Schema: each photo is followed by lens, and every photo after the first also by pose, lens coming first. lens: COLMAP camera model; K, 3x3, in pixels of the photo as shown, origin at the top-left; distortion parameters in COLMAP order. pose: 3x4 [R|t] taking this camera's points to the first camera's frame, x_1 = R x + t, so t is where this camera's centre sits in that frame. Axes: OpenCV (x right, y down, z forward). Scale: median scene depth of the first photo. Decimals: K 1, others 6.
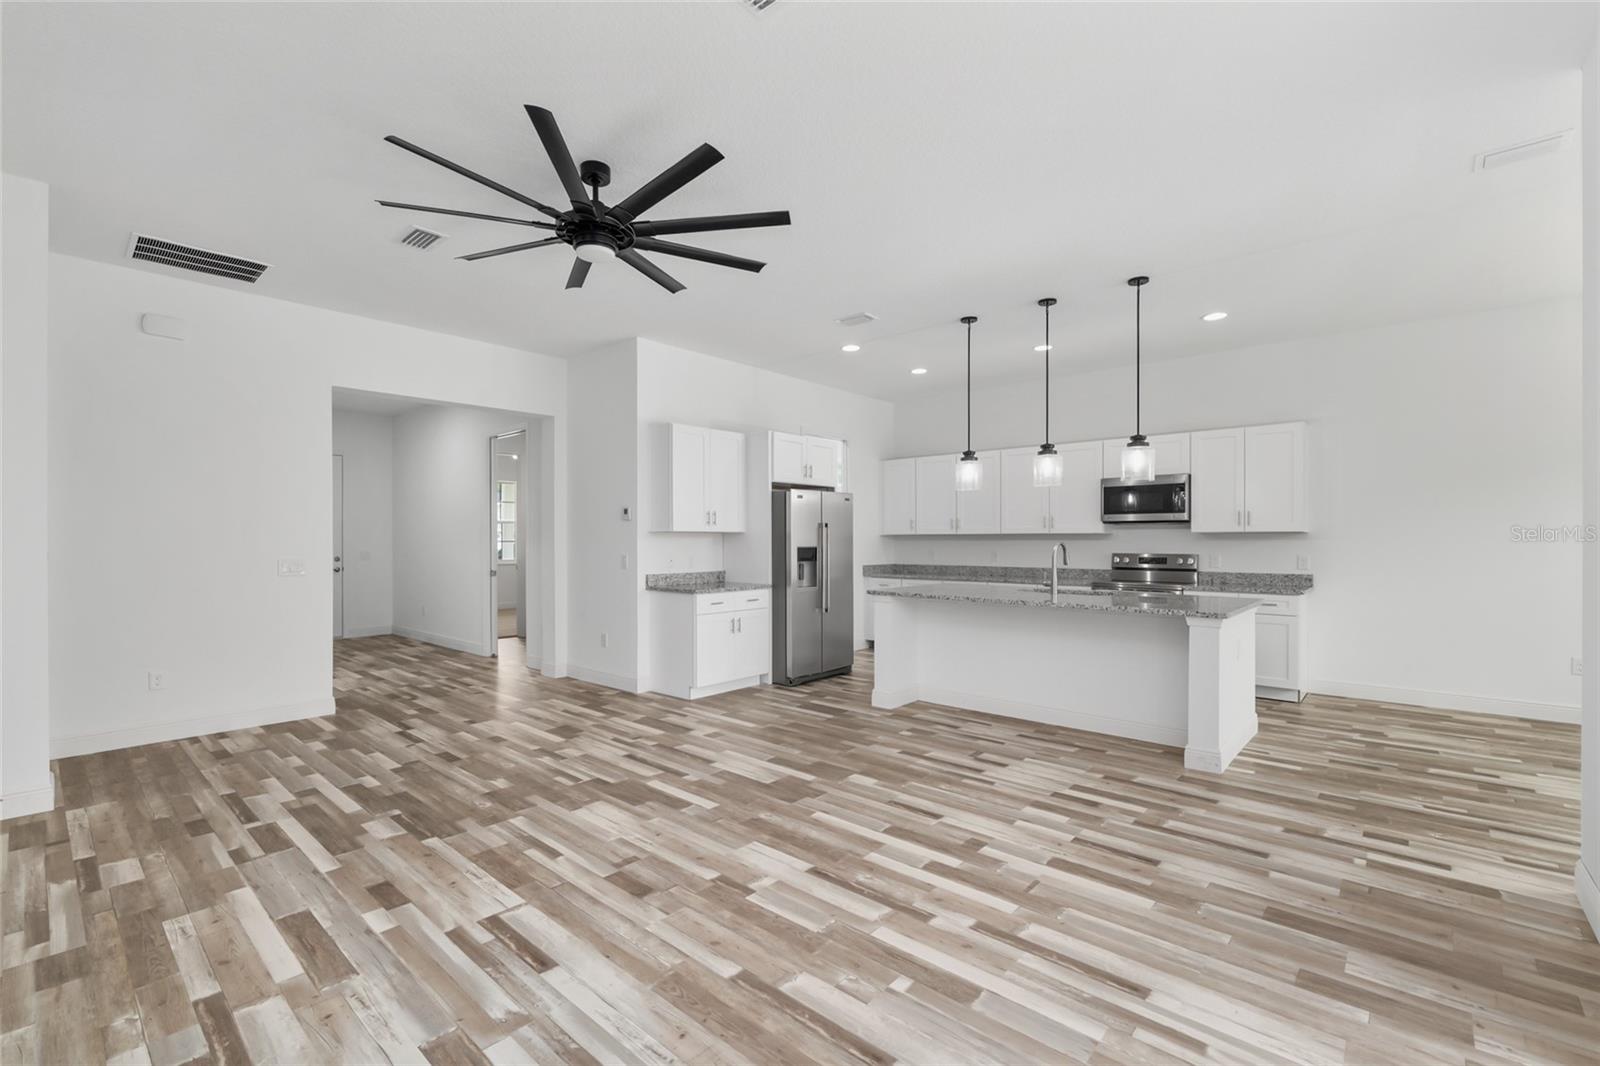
lens RADIAL K [[699.6, 0, 793.4], [0, 699.6, 550.0], [0, 0, 1]] dist [-0.007110, -0.000372]
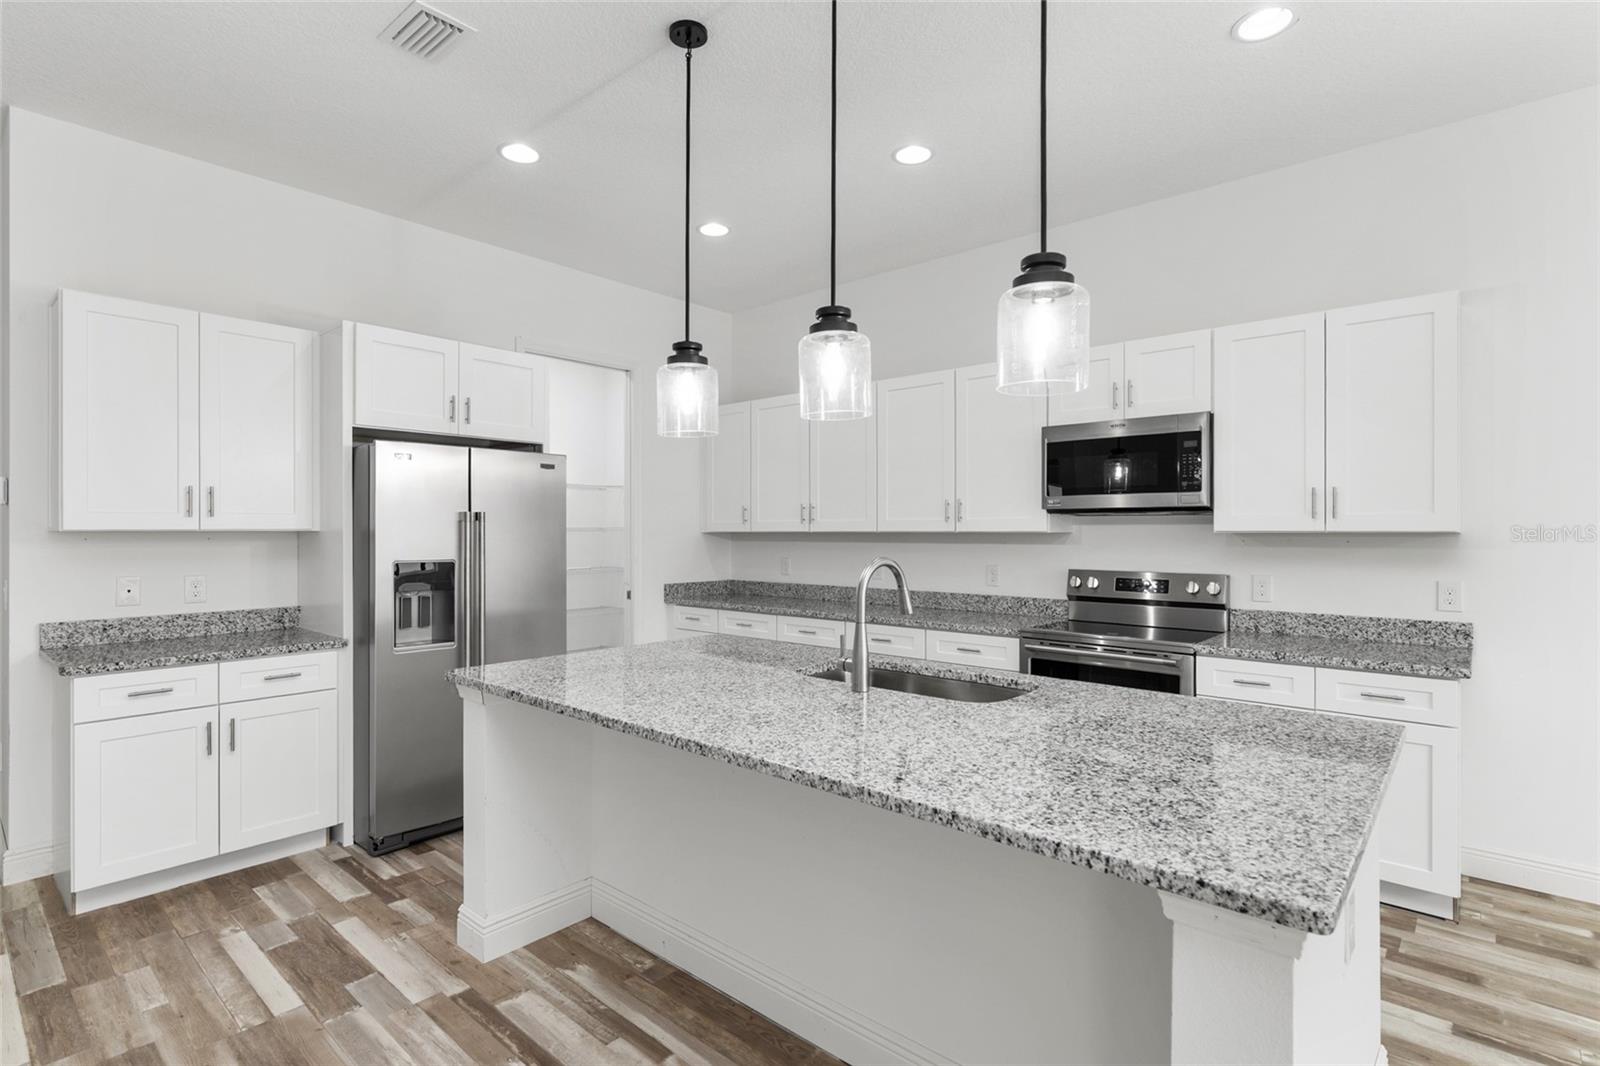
lens RADIAL K [[783.9, 0, 798.3], [0, 783.9, 546.0], [0, 0, 1]] dist [-0.004494, 0.001224]
pose [[0.999878, -0.000460, 0.015628, 0.386411], [0.000395, 0.999991, 0.004175, -0.024840], [-0.015630, -0.004169, 0.999869, 0.651995]]
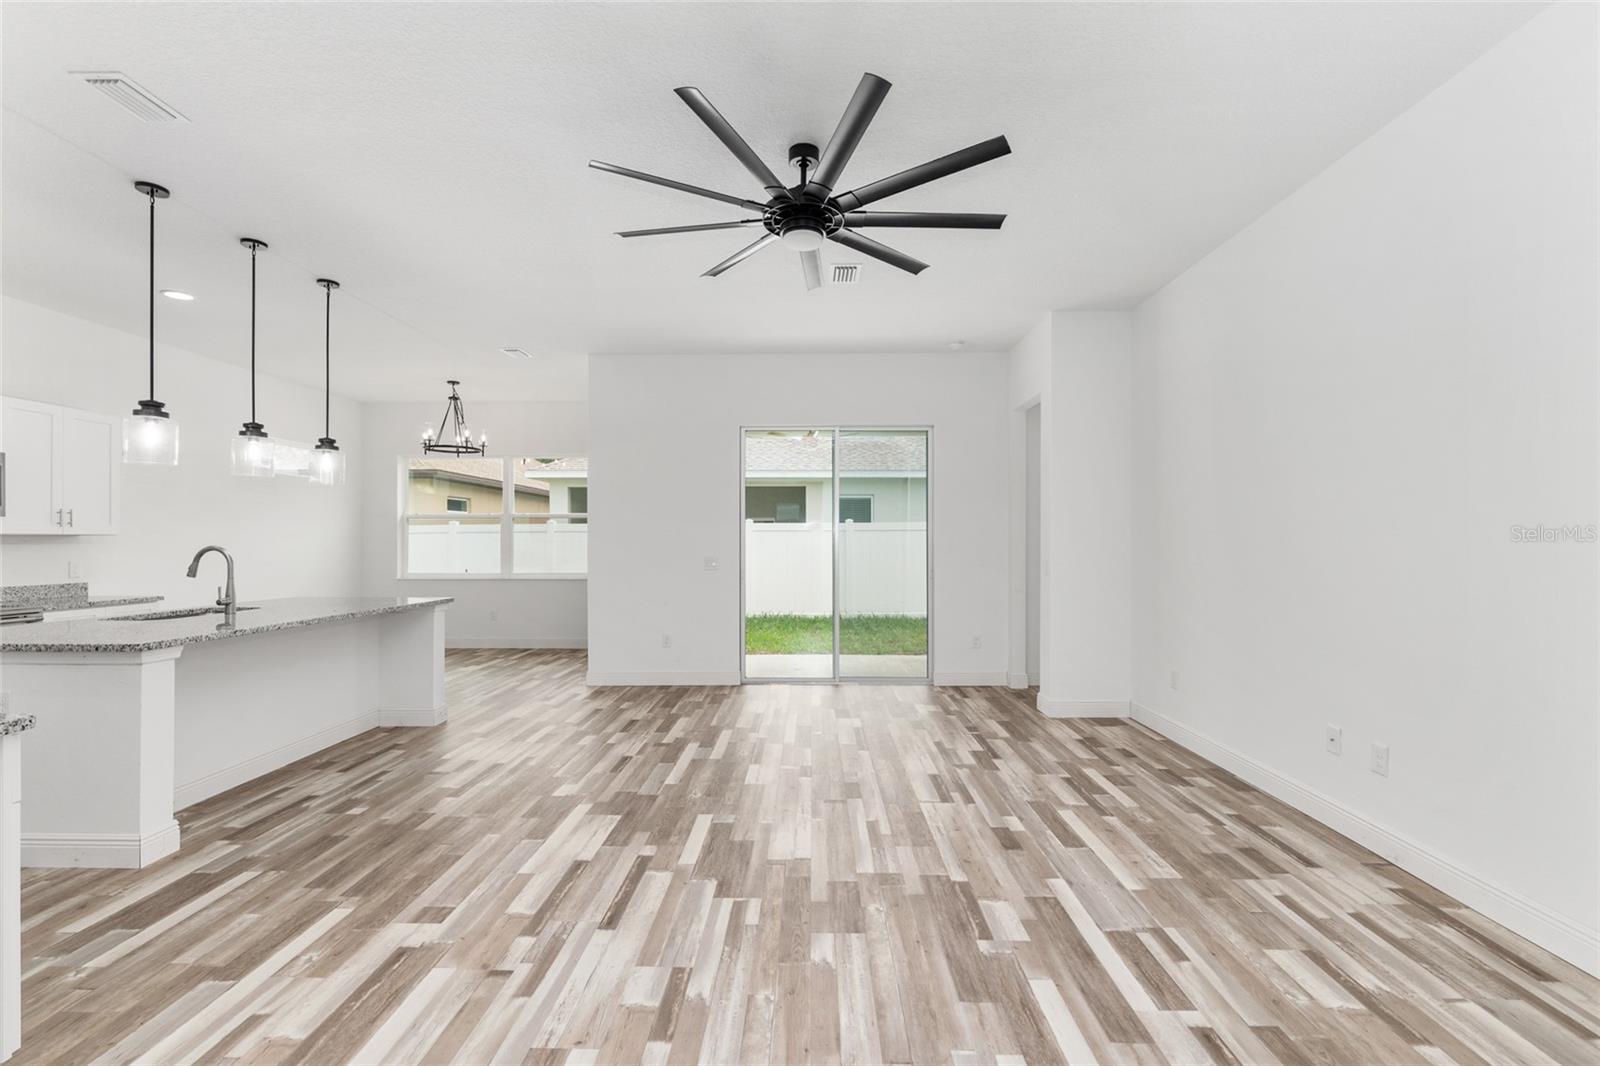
lens RADIAL K [[699.6, 0, 804.6], [0, 699.6, 535.2], [0, 0, 1]] dist [-0.007110, -0.000372]
pose [[-0.662309, 0.008641, 0.749181, -0.737711], [0.013534, 0.999908, 0.000432, -0.019243], [-0.749109, 0.010425, -0.662365, 1.203267]]
